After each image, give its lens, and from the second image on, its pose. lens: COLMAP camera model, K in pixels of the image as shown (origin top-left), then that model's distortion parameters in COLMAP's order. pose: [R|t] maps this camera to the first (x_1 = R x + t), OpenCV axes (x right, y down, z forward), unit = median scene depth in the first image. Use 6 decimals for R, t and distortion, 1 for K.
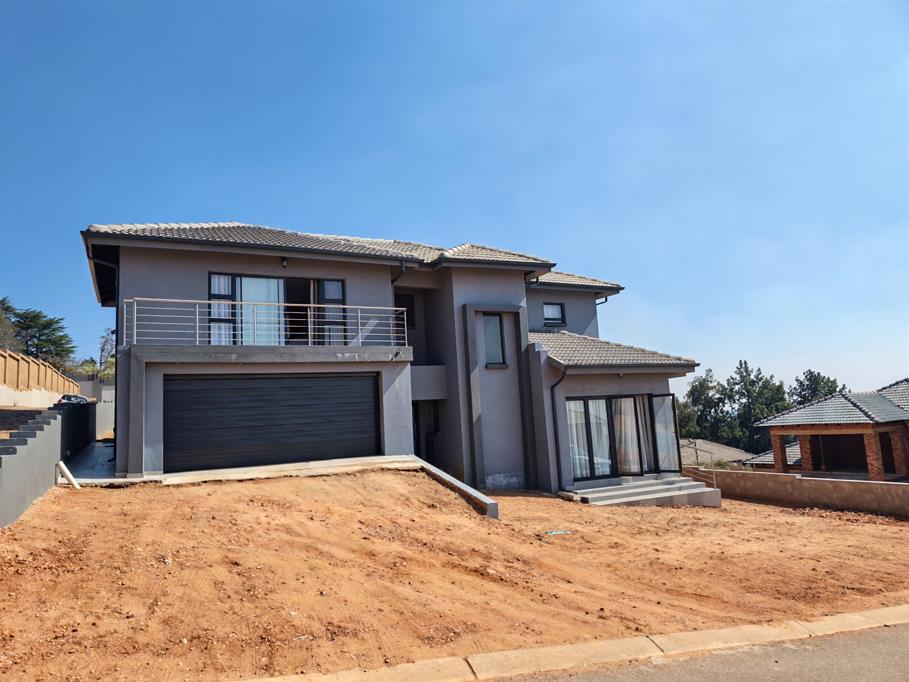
lens RADIAL K [[639.7, 0, 442.2], [0, 639.7, 340.6], [0, 0, 1]] dist [0.007364, -0.004463]
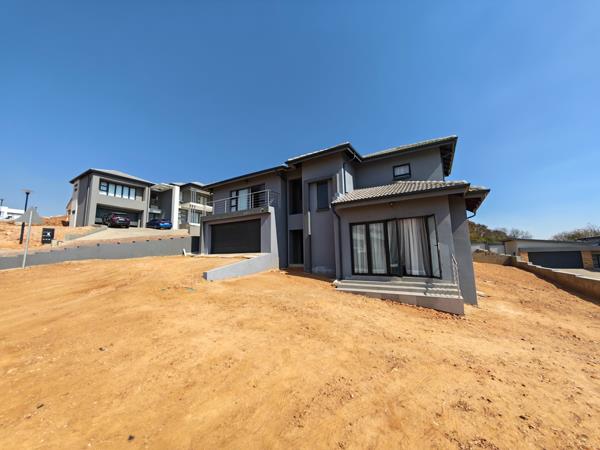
lens RADIAL K [[225.9, 0, 293.3], [0, 225.9, 225.7], [0, 0, 1]] dist [-0.008159, -0.000046]
pose [[0.521778, -0.064052, -0.850674, 0.629590], [0.095430, 0.995301, -0.016407, 0.093773], [0.847727, -0.072619, 0.525438, 0.594382]]
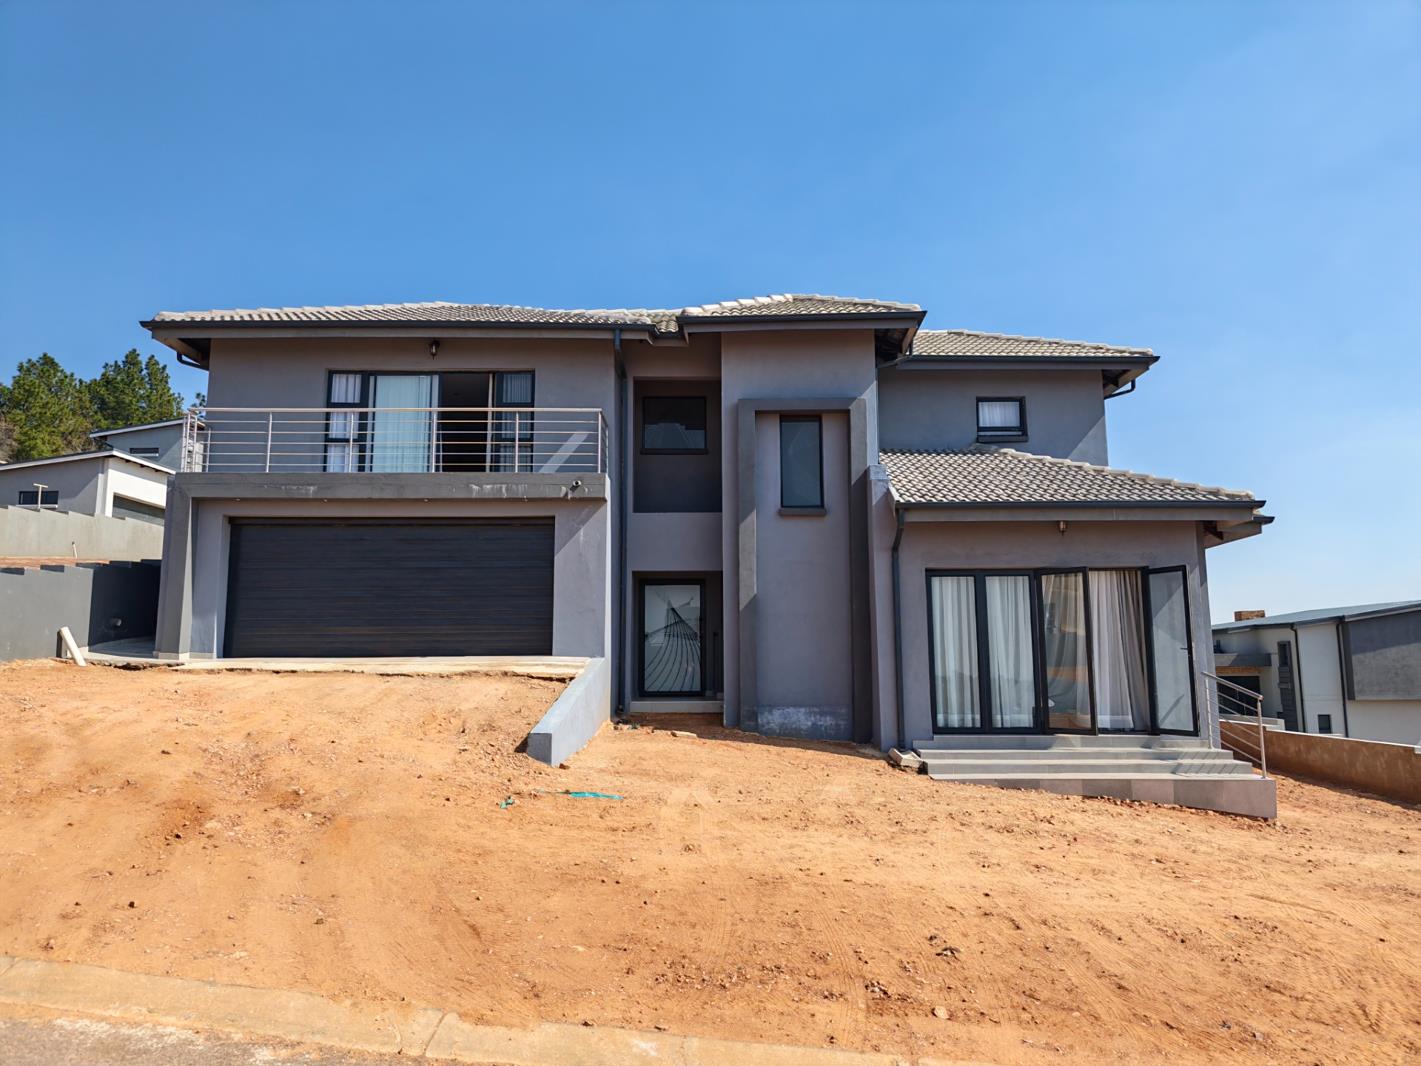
lens RADIAL K [[1000.0, 0, 691.2], [0, 1000.0, 532.4], [0, 0, 1]] dist [0.007364, -0.004463]
pose [[0.890701, -0.005824, -0.454551, 0.402891], [0.010032, 0.999926, 0.006846, 0.053494], [0.454478, -0.010658, 0.890694, 0.205200]]
